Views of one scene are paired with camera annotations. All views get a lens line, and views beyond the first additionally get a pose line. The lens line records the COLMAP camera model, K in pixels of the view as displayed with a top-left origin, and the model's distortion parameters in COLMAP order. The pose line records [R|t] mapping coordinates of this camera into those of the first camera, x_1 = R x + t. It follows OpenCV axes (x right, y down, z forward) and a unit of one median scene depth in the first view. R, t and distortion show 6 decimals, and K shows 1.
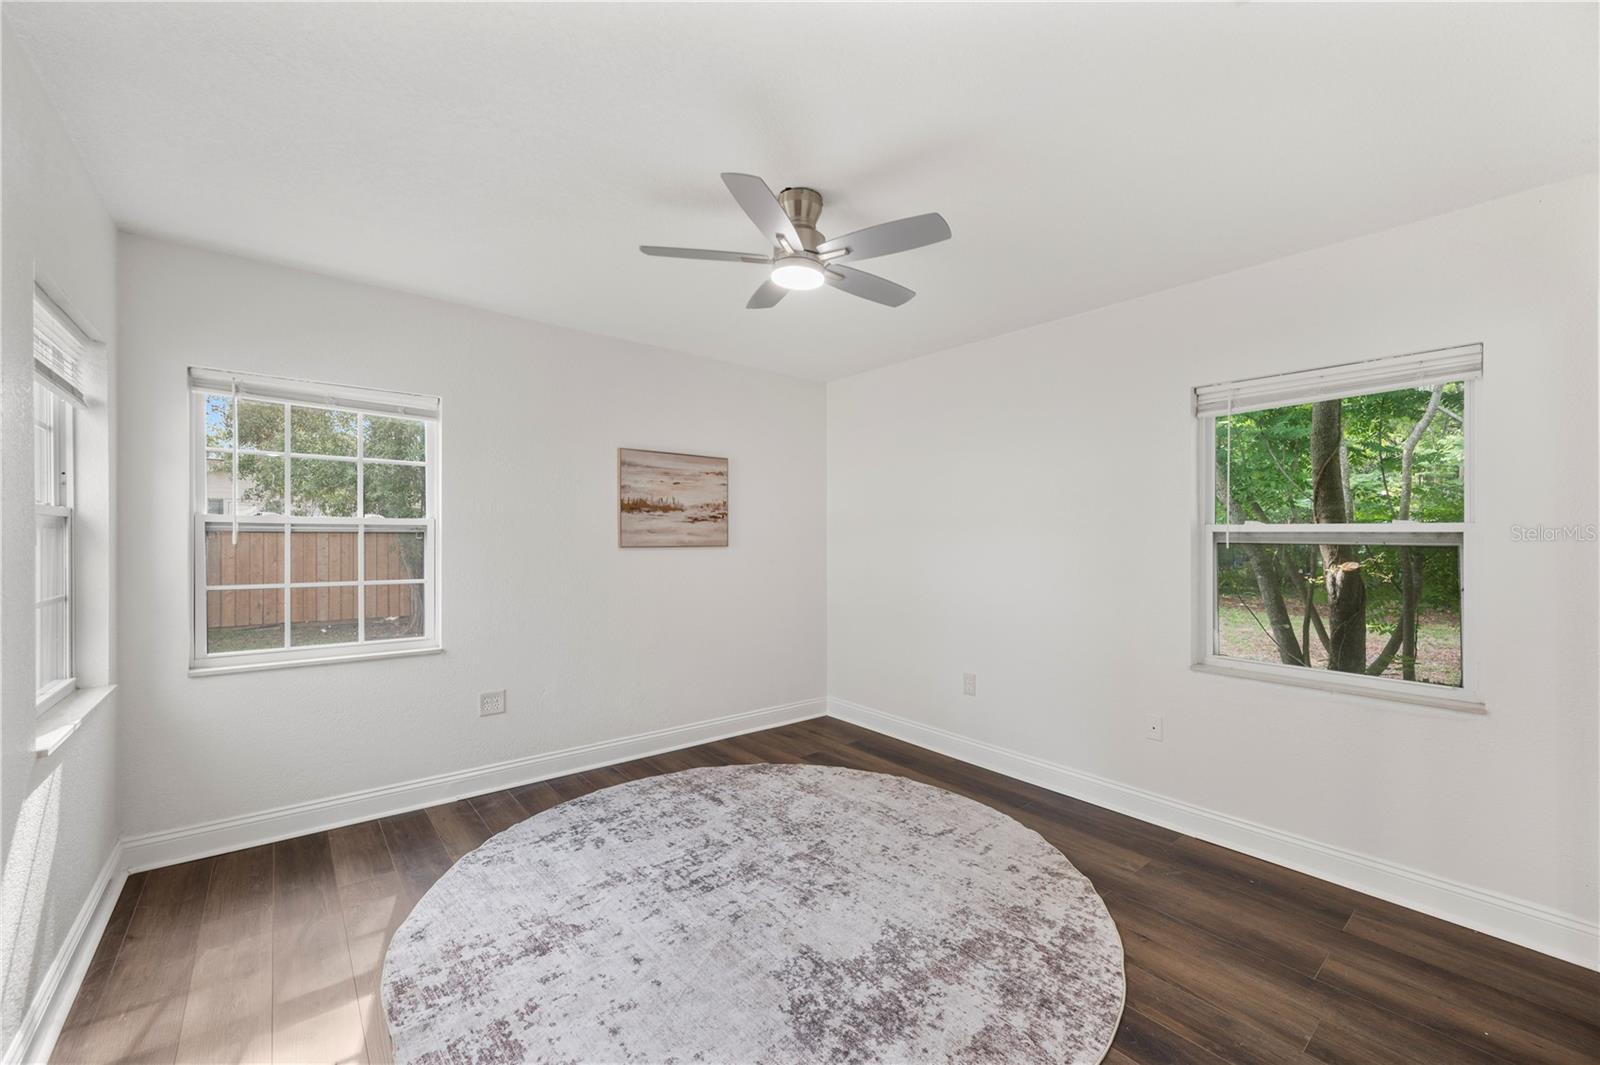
lens RADIAL K [[638.4, 0, 803.2], [0, 638.4, 541.2], [0, 0, 1]] dist [-0.000263, -0.000363]
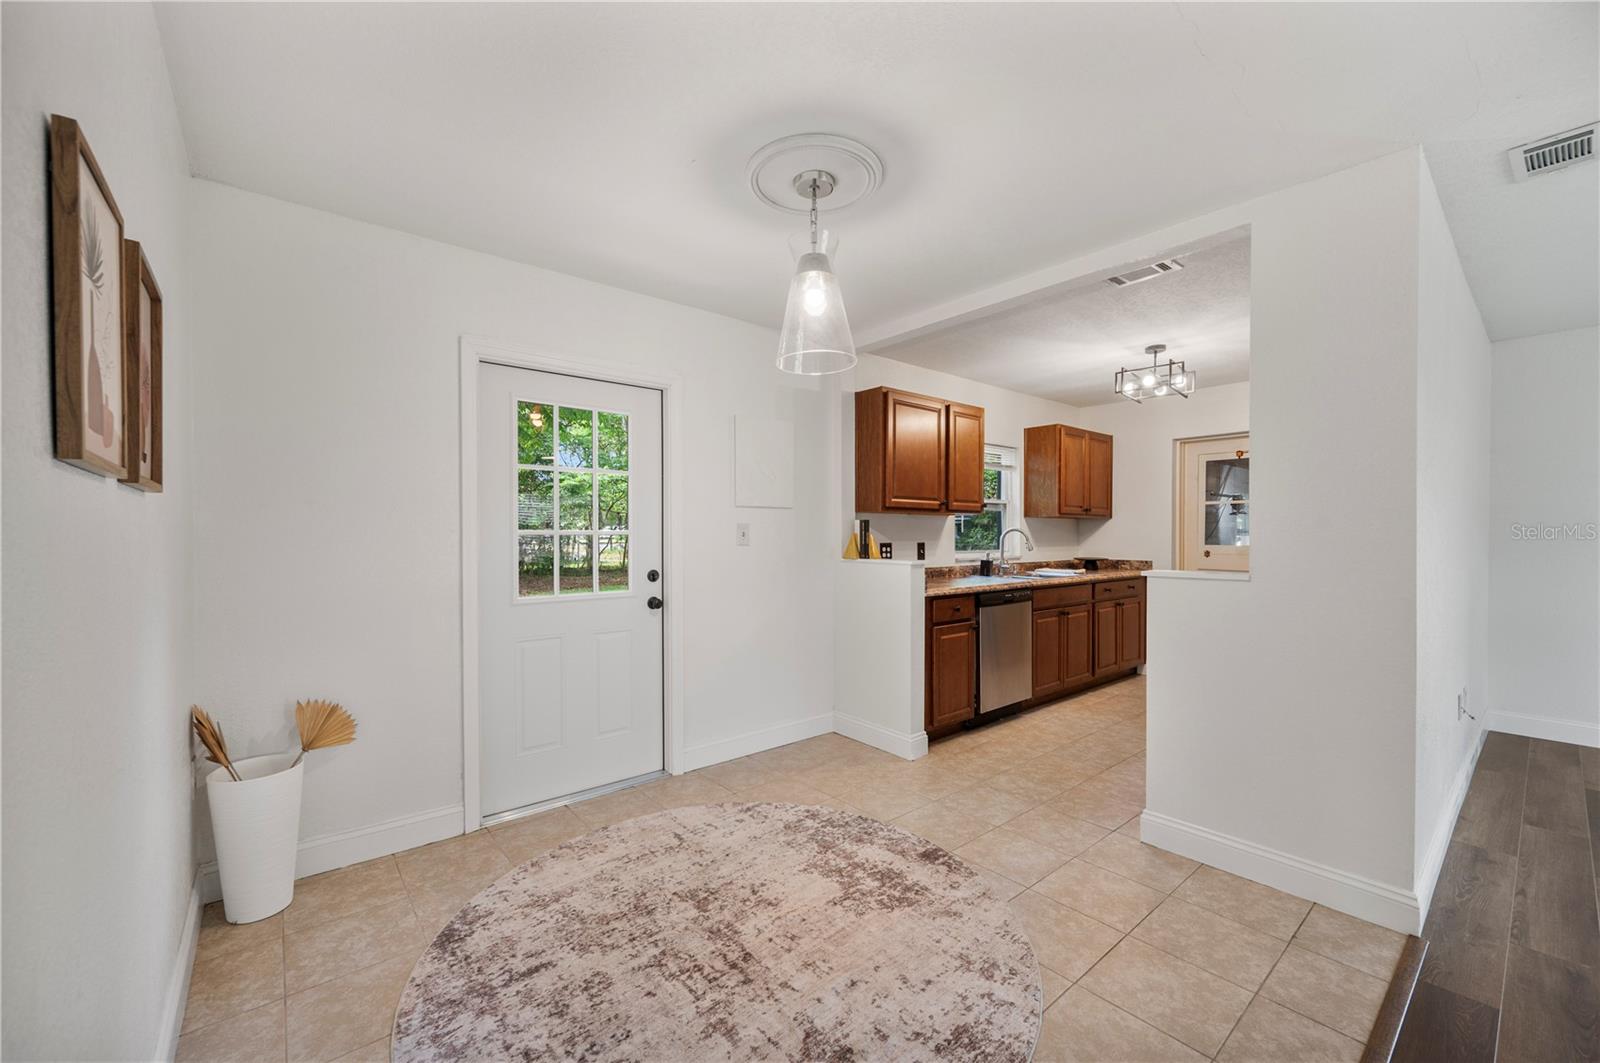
lens RADIAL K [[629.8, 0, 802.1], [0, 629.8, 539.7], [0, 0, 1]] dist [-0.000843, 0.000038]
pose [[0.003737, -0.013523, 0.999902, -1.311699], [0.002152, 0.999906, 0.013515, -0.185567], [-0.999991, 0.002101, 0.003766, 0.989229]]
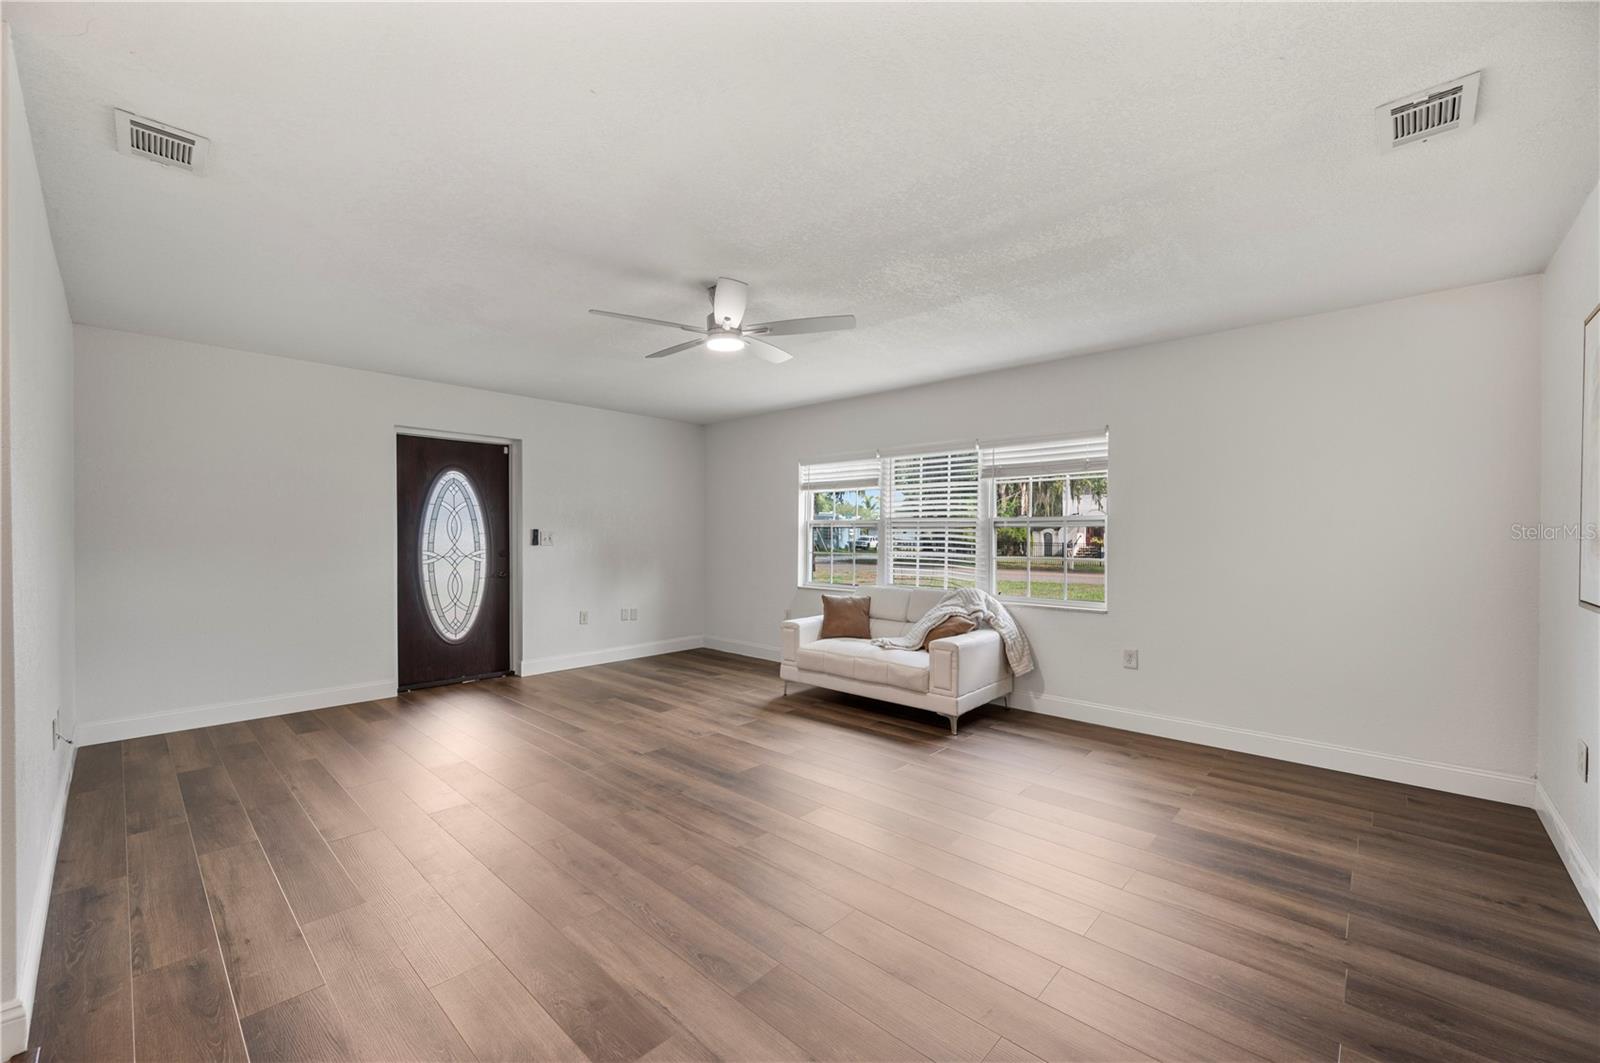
lens RADIAL K [[638.4, 0, 803.2], [0, 638.4, 540.2], [0, 0, 1]] dist [-0.000263, -0.000363]
pose [[-0.992456, -0.005186, -0.122488, -1.133183], [-0.006441, 0.999931, 0.009847, -0.180543], [0.122429, 0.010561, -0.992421, 0.882492]]
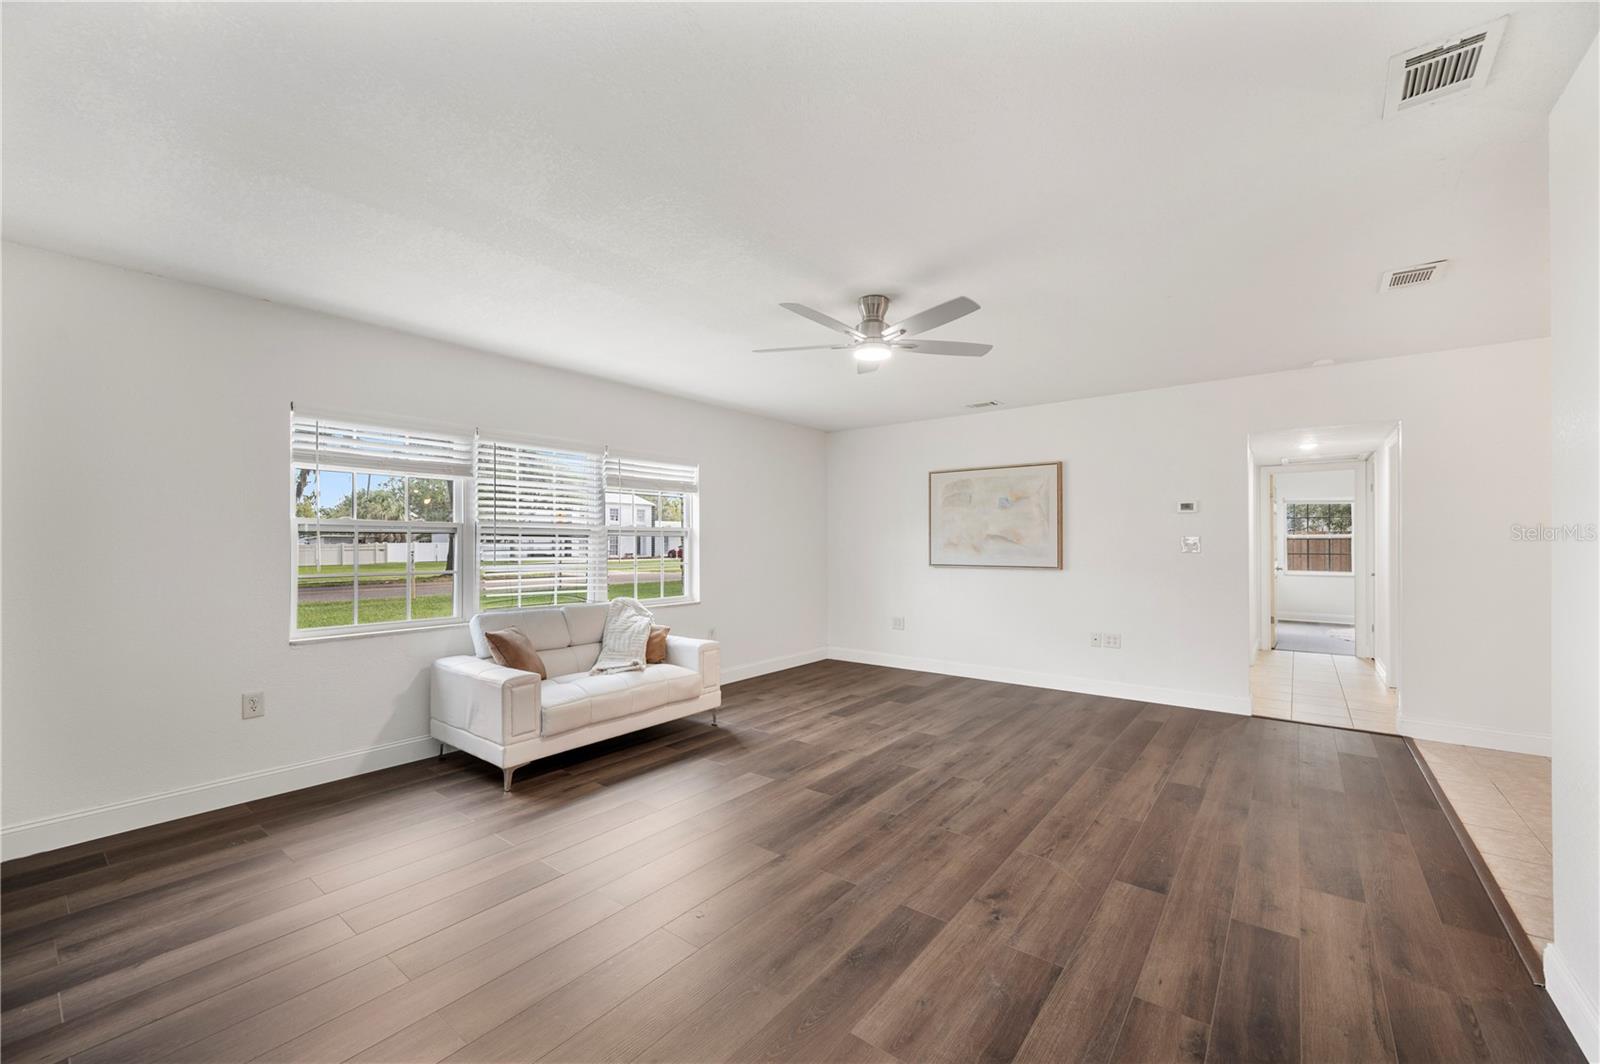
lens RADIAL K [[644.5, 0, 794.5], [0, 644.5, 536.5], [0, 0, 1]] dist [0.016180, 0.000050]
pose [[0.209869, -0.008434, -0.977693, 0.786686], [-0.002019, 0.999957, -0.009060, -0.189744], [0.977727, 0.003876, 0.209843, -1.769110]]
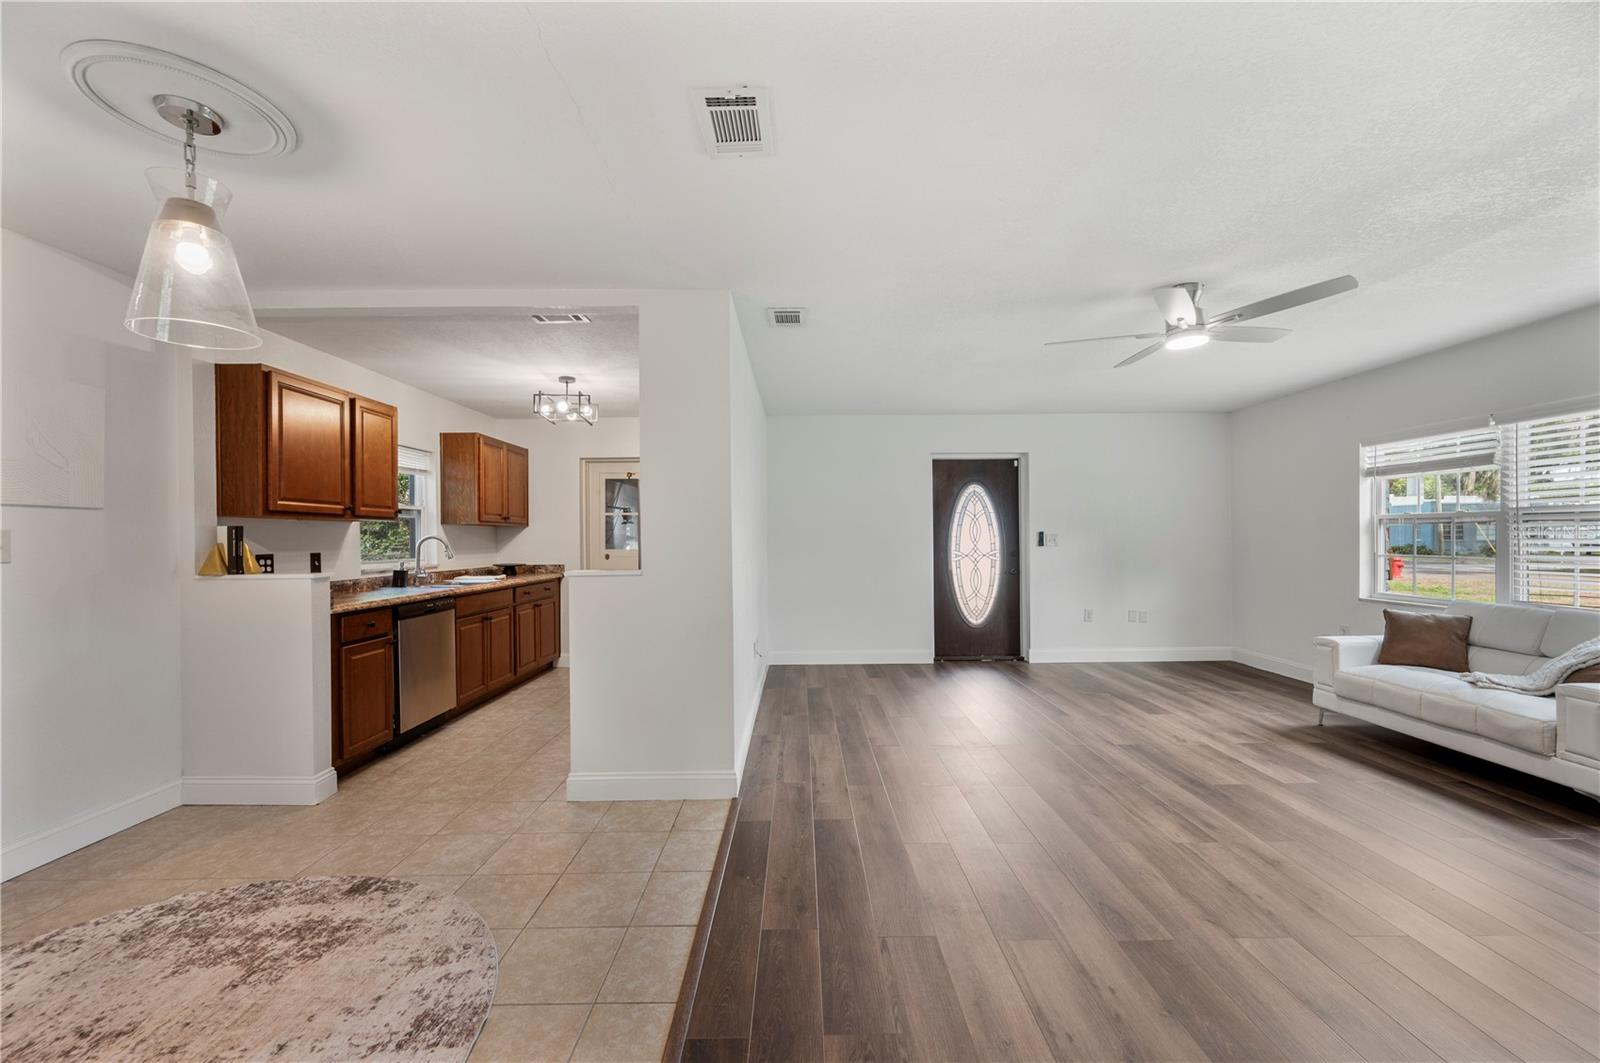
lens RADIAL K [[633.6, 0, 800.1], [0, 633.6, 539.5], [0, 0, 1]] dist [0.000335, 0.000208]
pose [[-0.765254, 0.001918, 0.643726, -1.474630], [0.007799, 0.999950, 0.006293, -0.185493], [-0.643682, 0.009836, -0.765230, 1.131164]]
